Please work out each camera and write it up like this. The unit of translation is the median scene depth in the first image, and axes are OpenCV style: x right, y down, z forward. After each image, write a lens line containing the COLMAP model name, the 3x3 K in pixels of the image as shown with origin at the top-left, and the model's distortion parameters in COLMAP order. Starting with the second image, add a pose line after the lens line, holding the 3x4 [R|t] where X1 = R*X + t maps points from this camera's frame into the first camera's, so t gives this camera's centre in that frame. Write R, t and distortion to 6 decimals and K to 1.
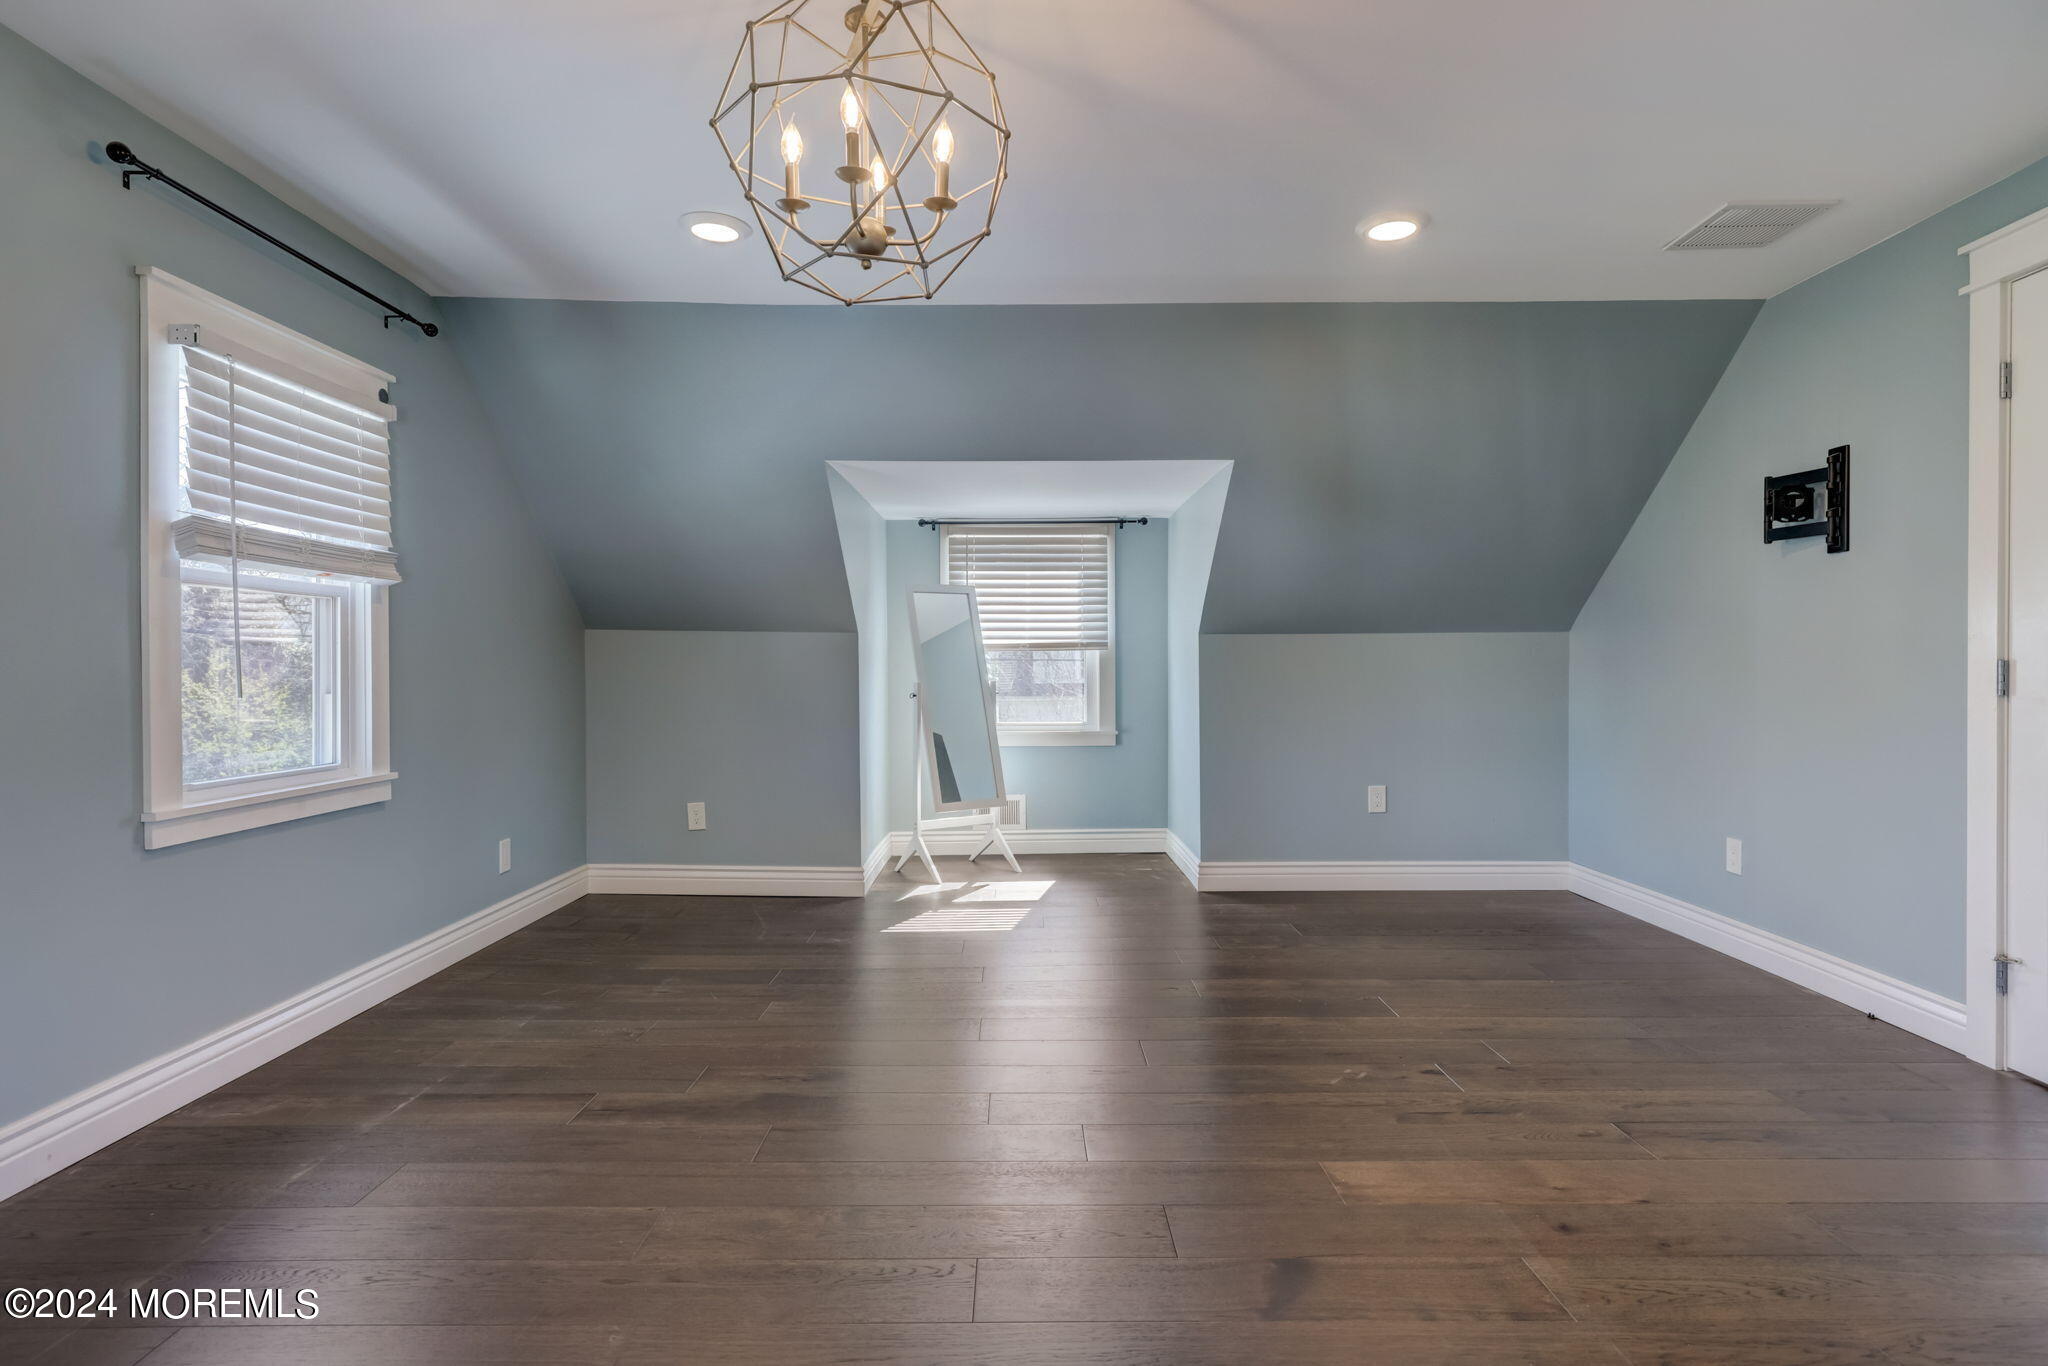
lens RADIAL K [[1024.8, 0, 1032.0], [0, 1024.8, 687.0], [0, 0, 1]] dist [-0.002149, -0.000435]
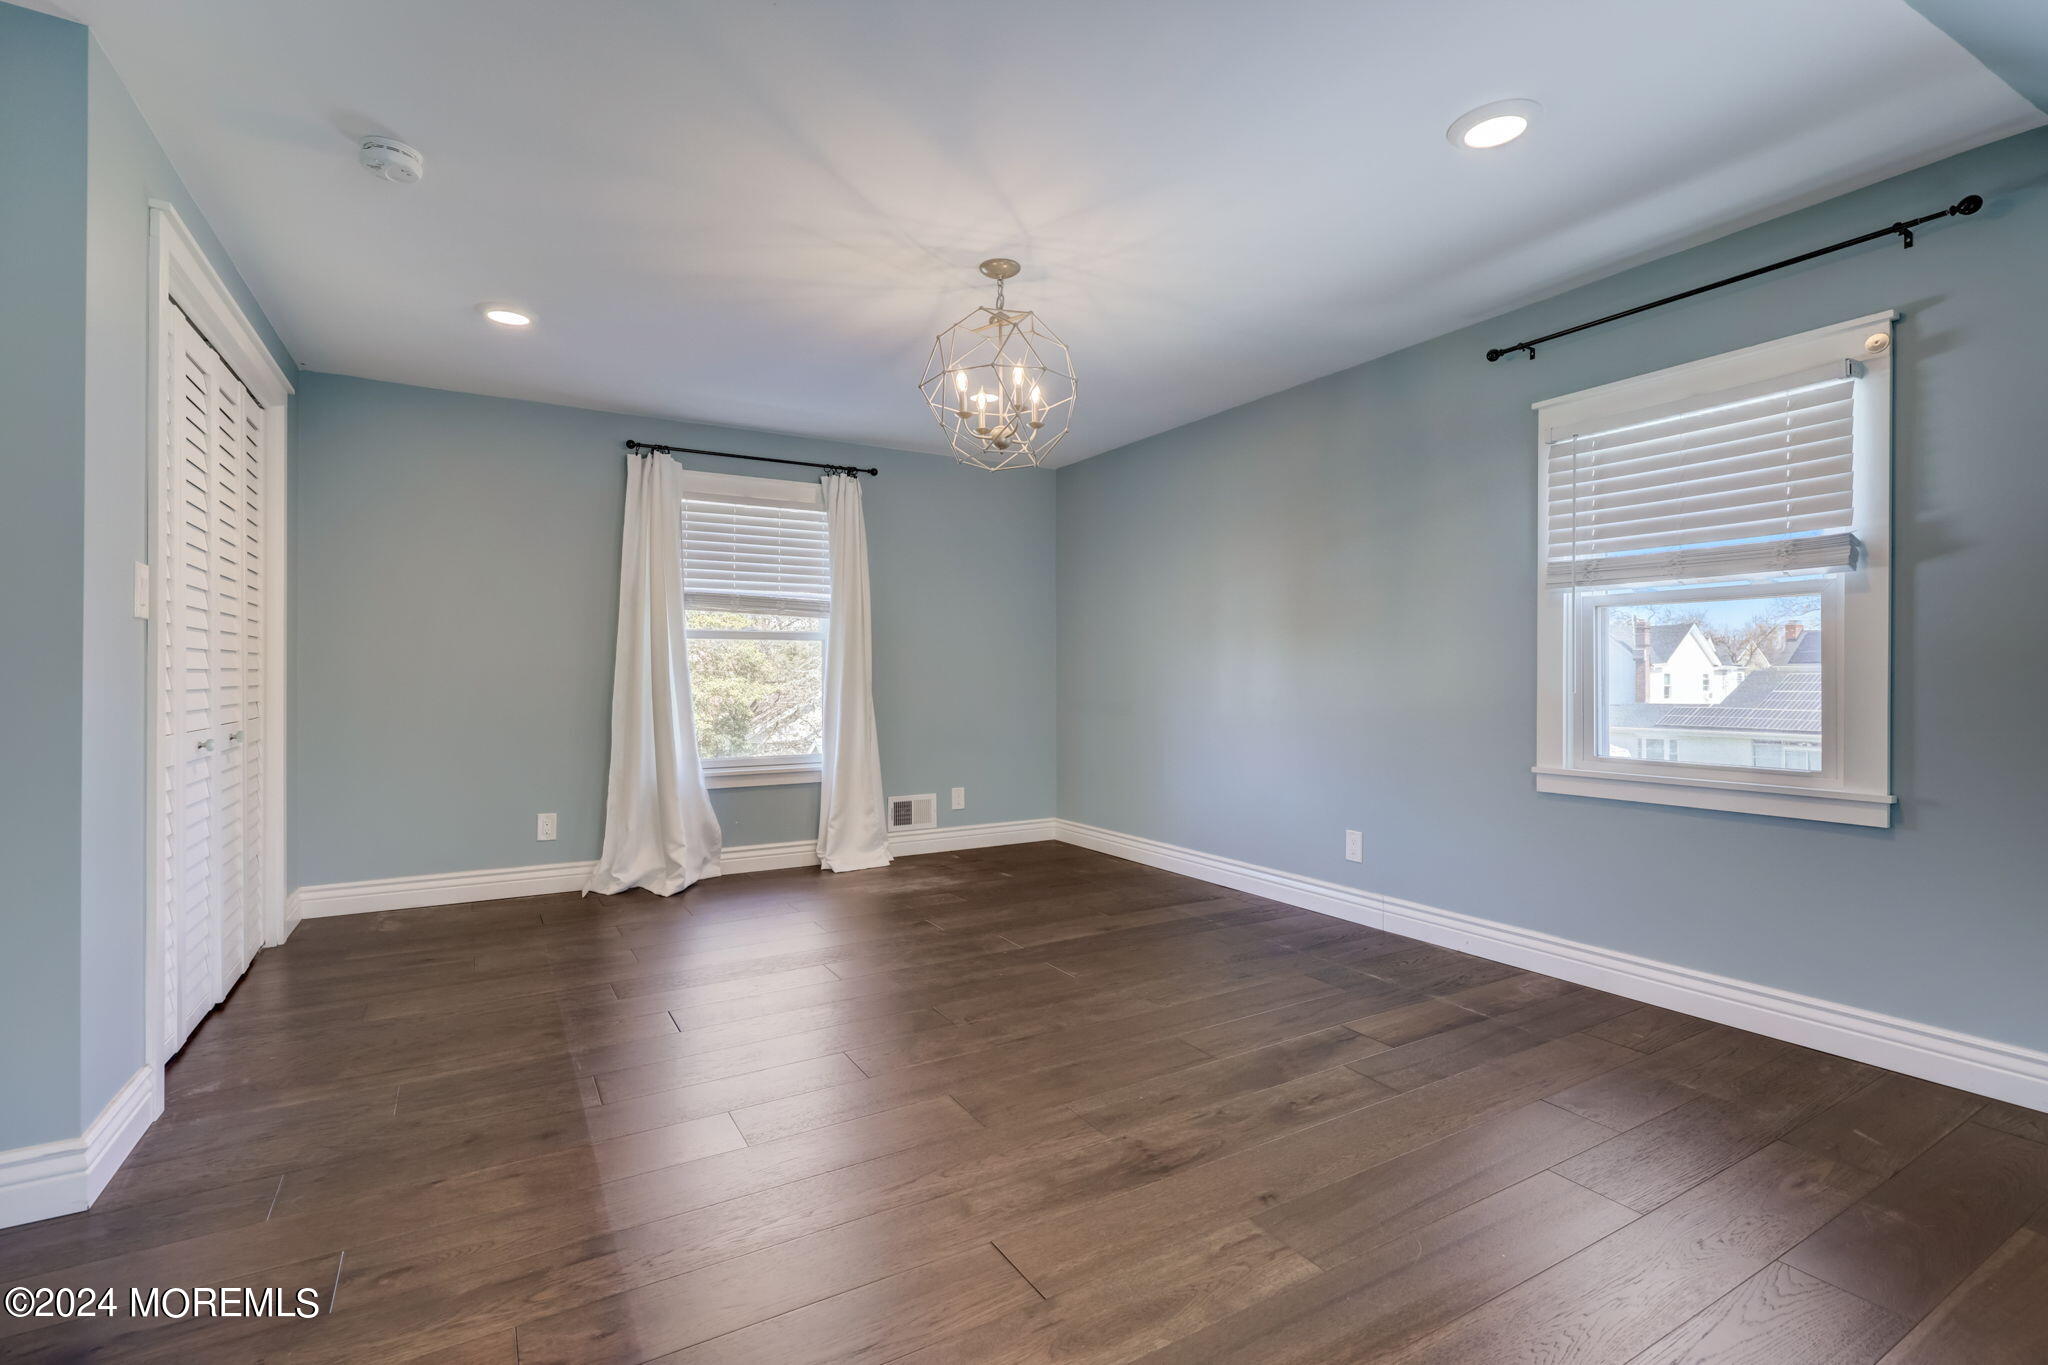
lens RADIAL K [[919.1, 0, 1027.7], [0, 919.1, 661.1], [0, 0, 1]] dist [-0.001616, -0.000274]
pose [[-0.855910, -0.003584, -0.517113, 0.445653], [-0.006258, 0.999975, 0.003427, -0.028628], [0.517087, 0.006169, -0.855910, 1.656438]]
